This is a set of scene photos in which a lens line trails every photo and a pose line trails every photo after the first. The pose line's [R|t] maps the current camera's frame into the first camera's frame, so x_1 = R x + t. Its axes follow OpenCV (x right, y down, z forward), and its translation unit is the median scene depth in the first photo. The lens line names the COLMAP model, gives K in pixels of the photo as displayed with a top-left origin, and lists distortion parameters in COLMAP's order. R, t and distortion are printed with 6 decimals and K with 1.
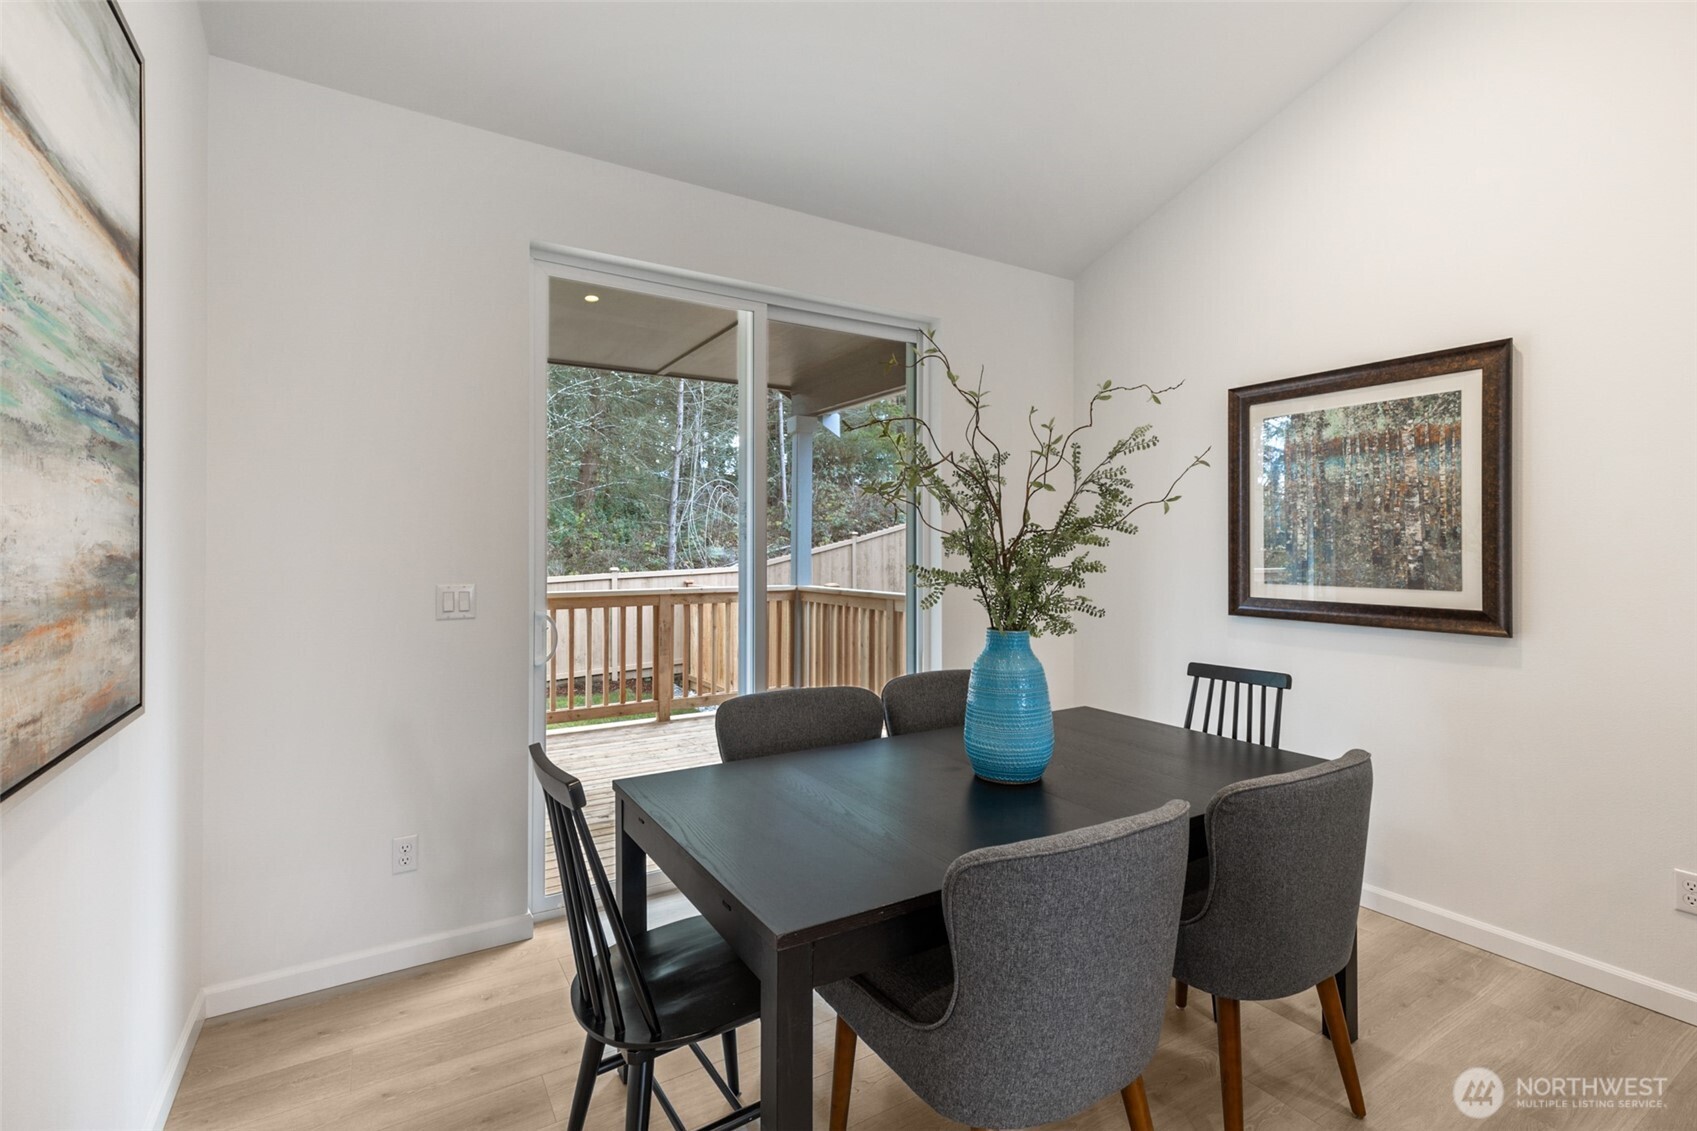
lens RADIAL K [[772.9, 0, 848.2], [0, 772.9, 550.2], [0, 0, 1]] dist [0.008548, -0.002238]
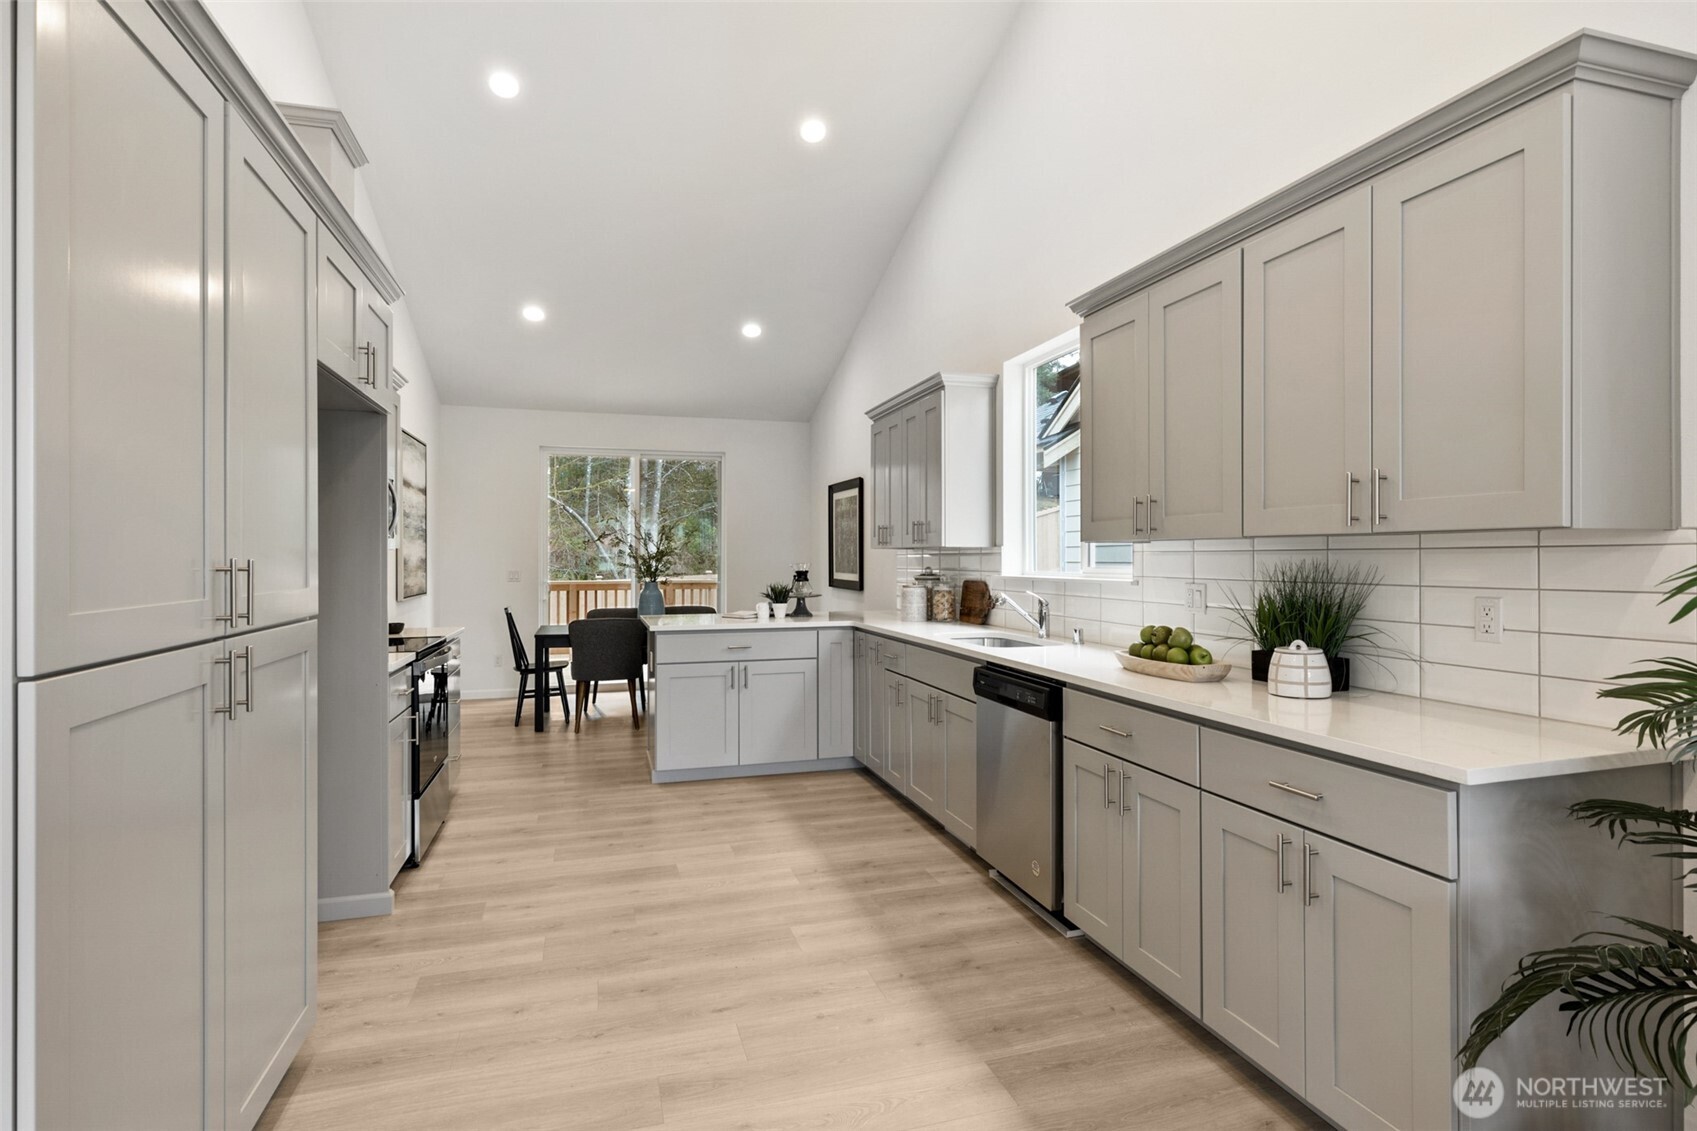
lens RADIAL K [[871.2, 0, 849.6], [0, 871.2, 565.4], [0, 0, 1]] dist [0.001670, 0.000076]
pose [[0.966651, 0.004533, -0.256056, 2.727414], [-0.001639, 0.999932, 0.011513, -0.015612], [0.256091, -0.010709, 0.966593, -3.222160]]
